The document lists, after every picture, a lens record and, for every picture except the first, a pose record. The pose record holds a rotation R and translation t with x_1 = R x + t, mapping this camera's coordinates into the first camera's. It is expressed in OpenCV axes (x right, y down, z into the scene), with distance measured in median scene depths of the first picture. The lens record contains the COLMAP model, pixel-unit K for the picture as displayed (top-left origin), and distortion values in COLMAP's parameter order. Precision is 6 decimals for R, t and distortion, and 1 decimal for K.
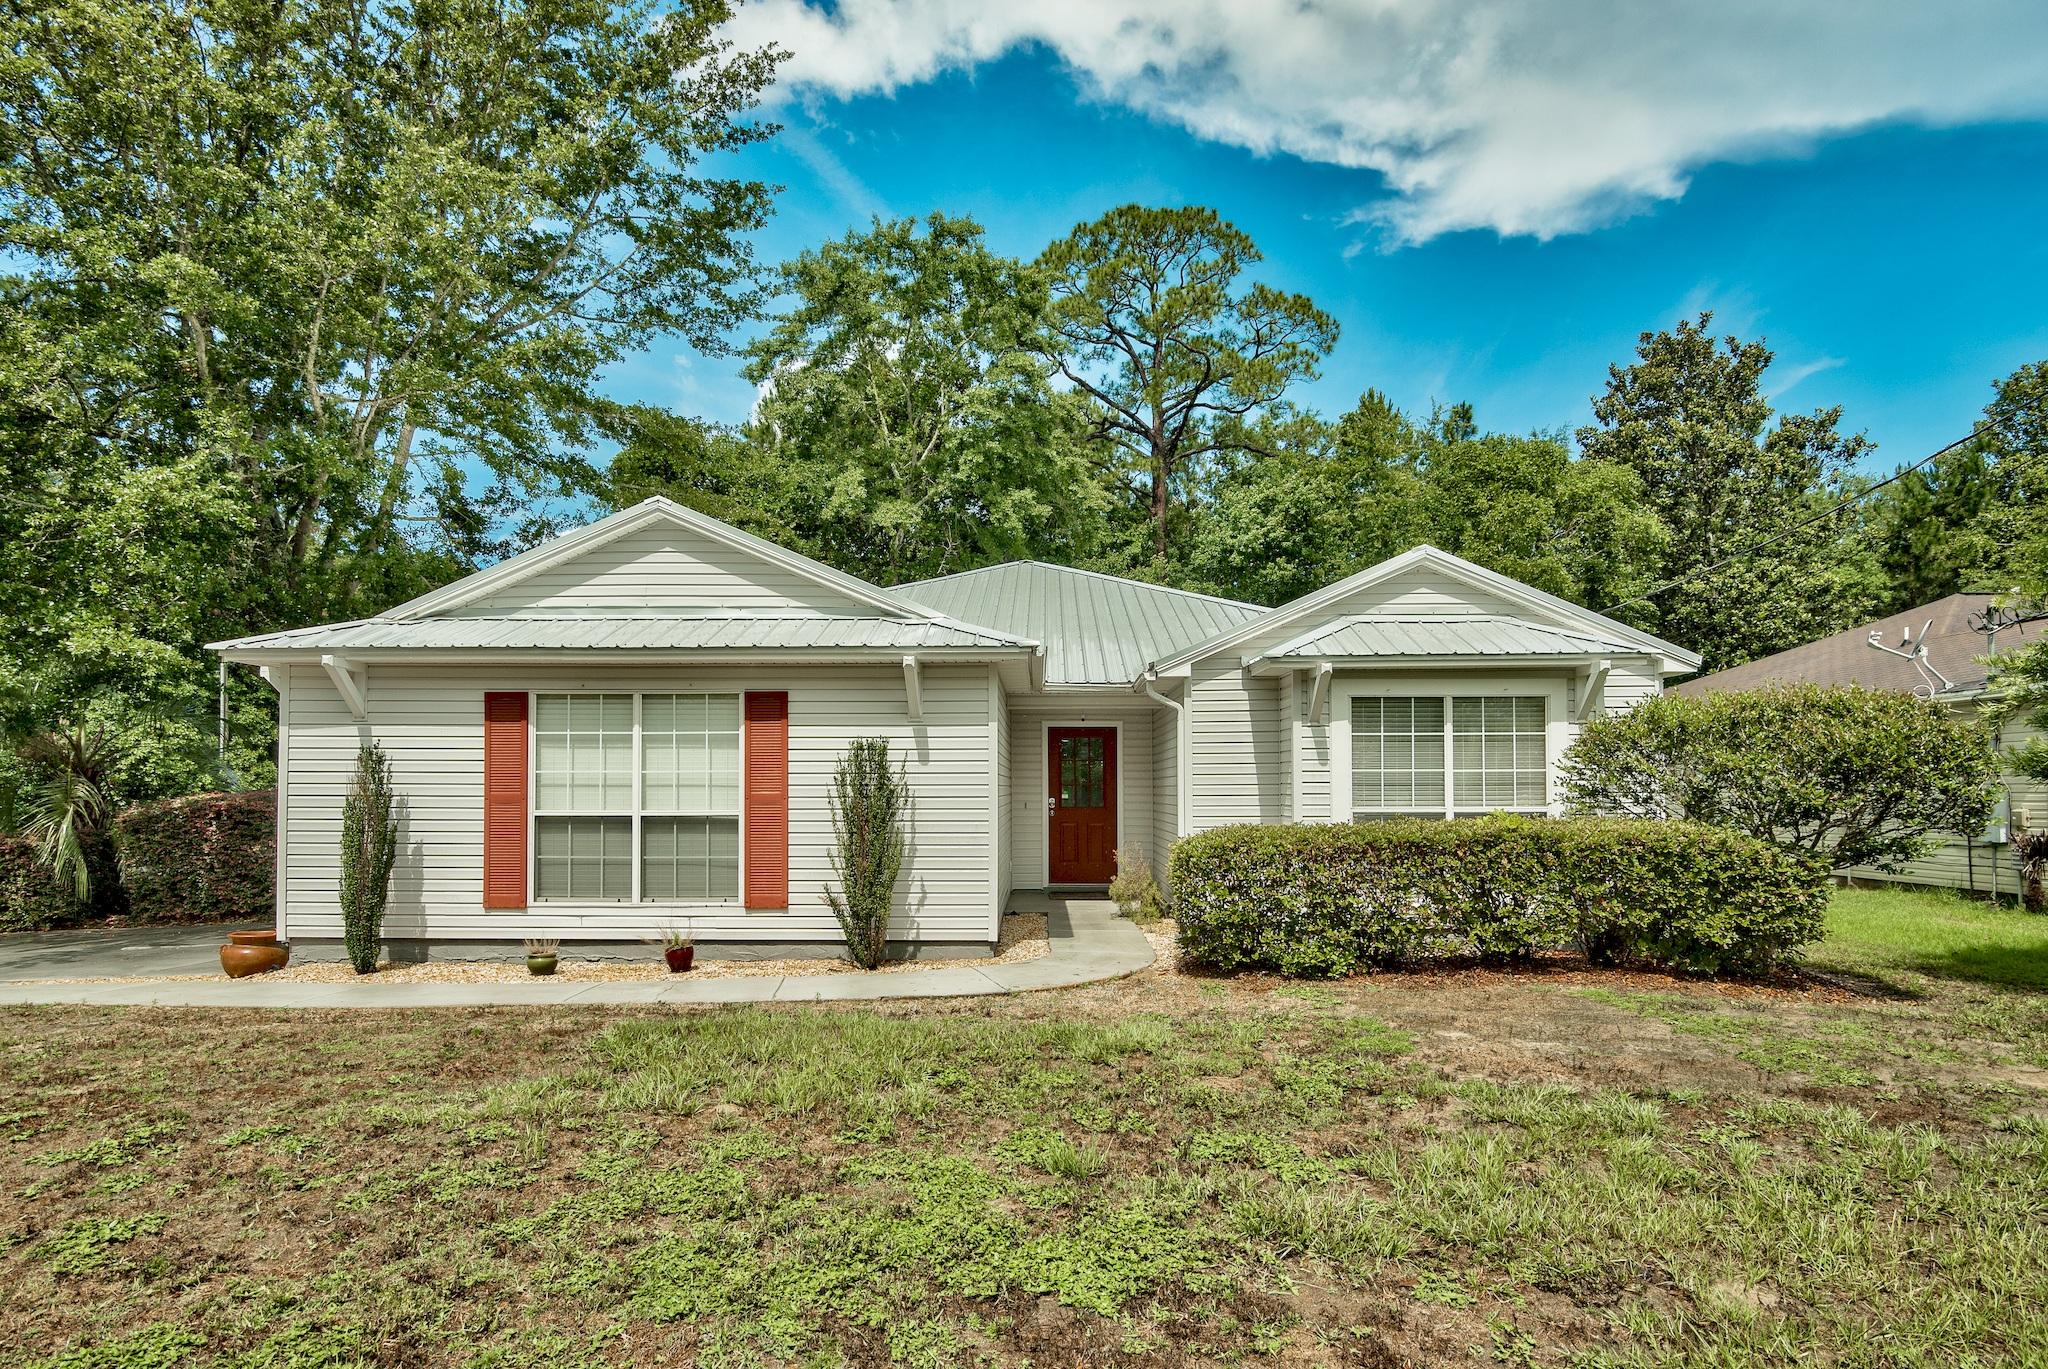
lens RADIAL K [[1013.8, 0, 1040.8], [0, 1013.8, 746.8], [0, 0, 1]] dist [0.000439, 0.000782]
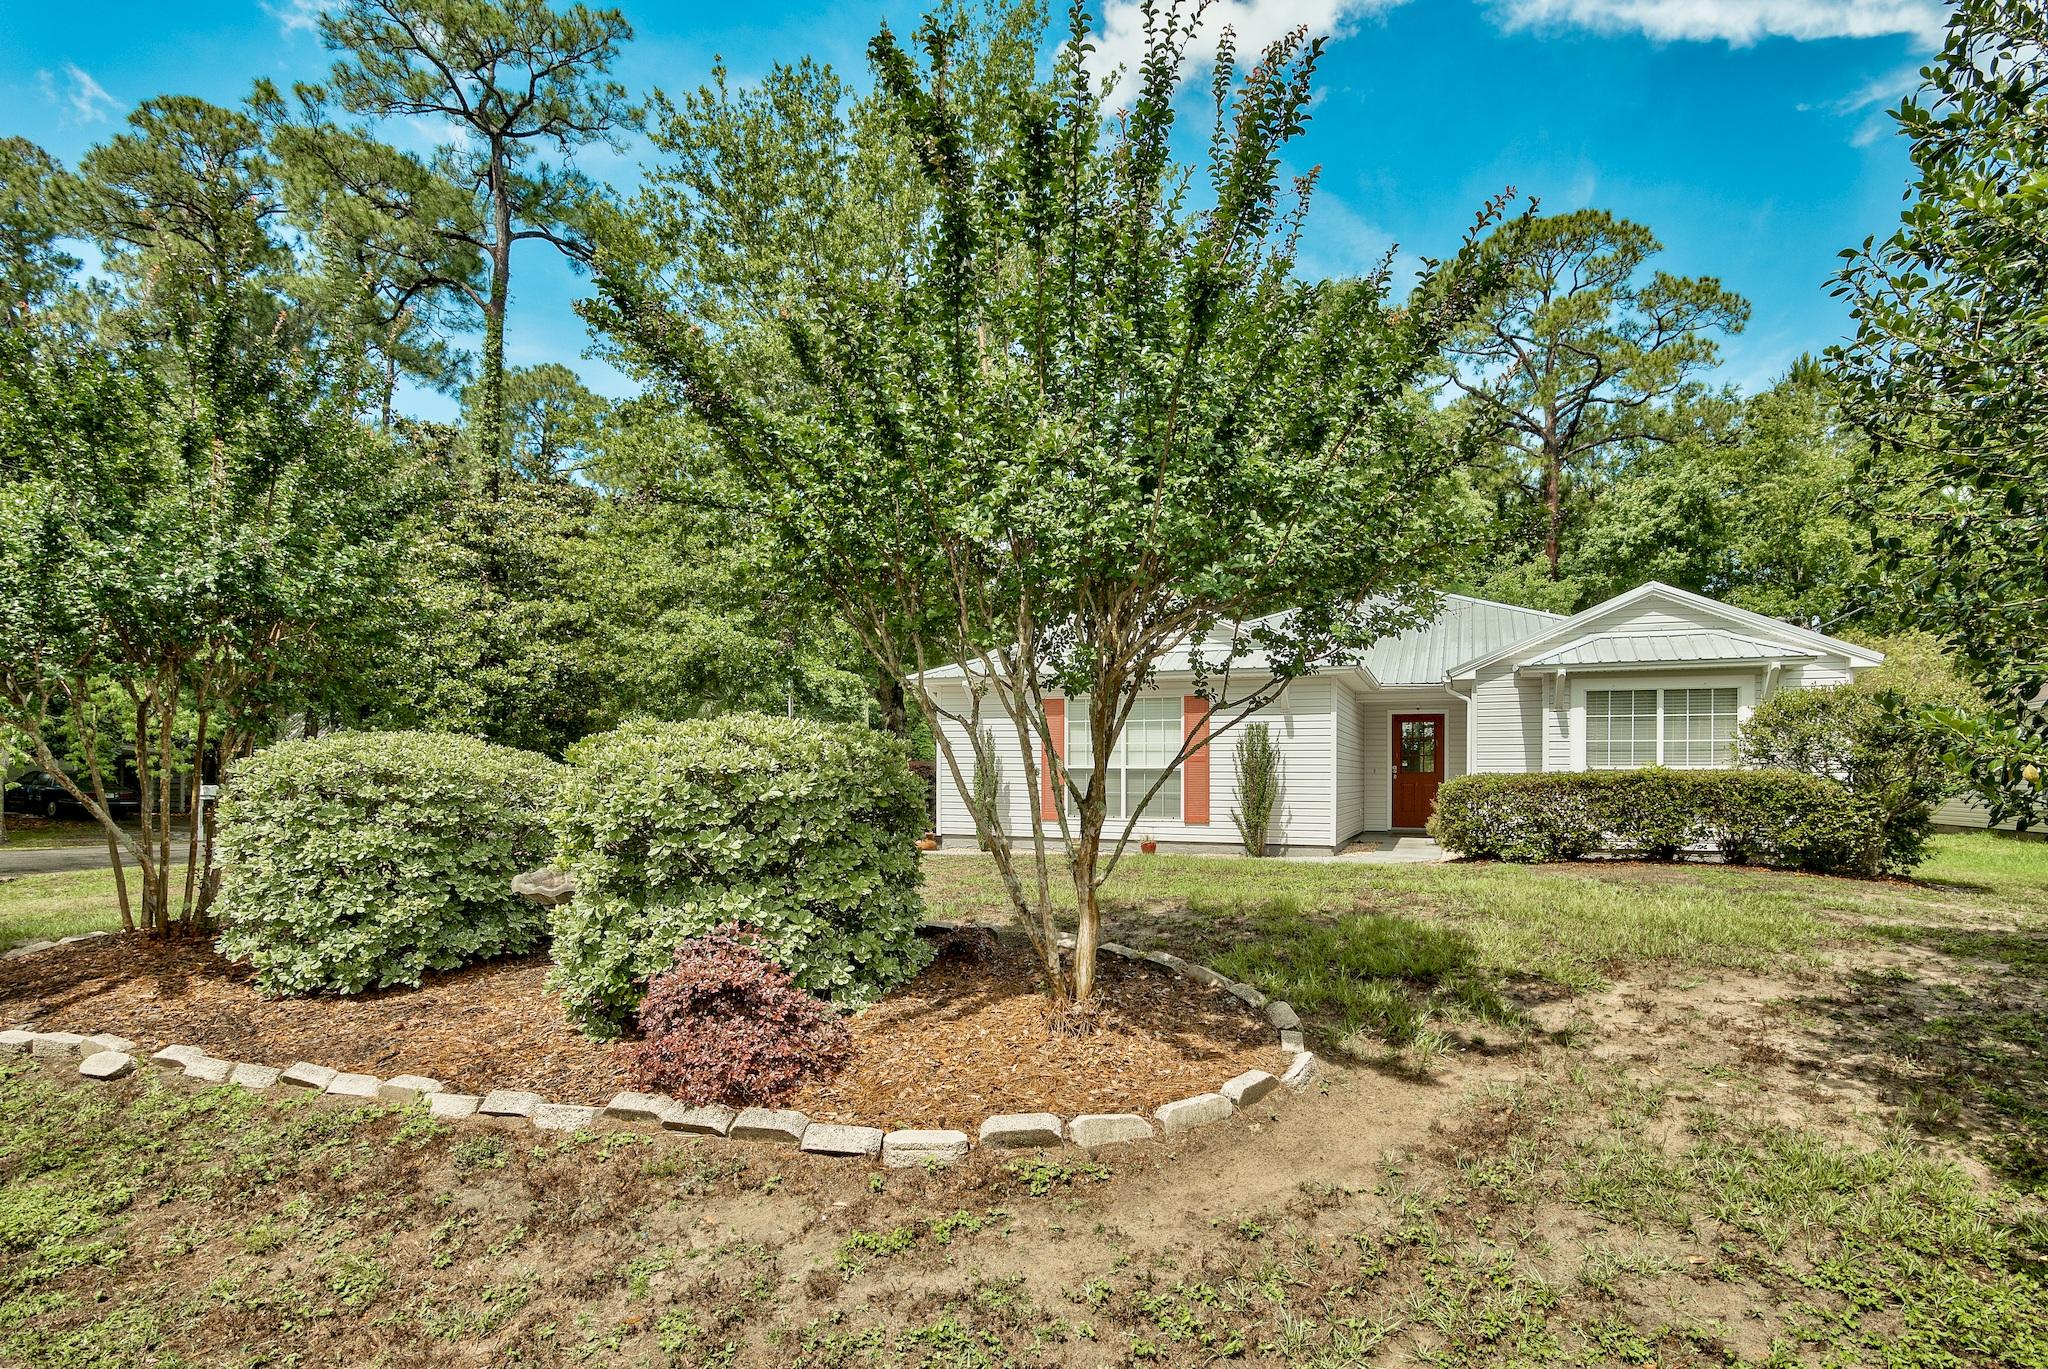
lens RADIAL K [[1013.8, 0, 1040.8], [0, 1013.8, 746.8], [0, 0, 1]] dist [0.000439, 0.000782]
pose [[0.920695, -0.001207, -0.390280, 0.128314], [0.005123, 0.999946, 0.008993, 0.012344], [0.390249, -0.010280, 0.920652, -0.562293]]
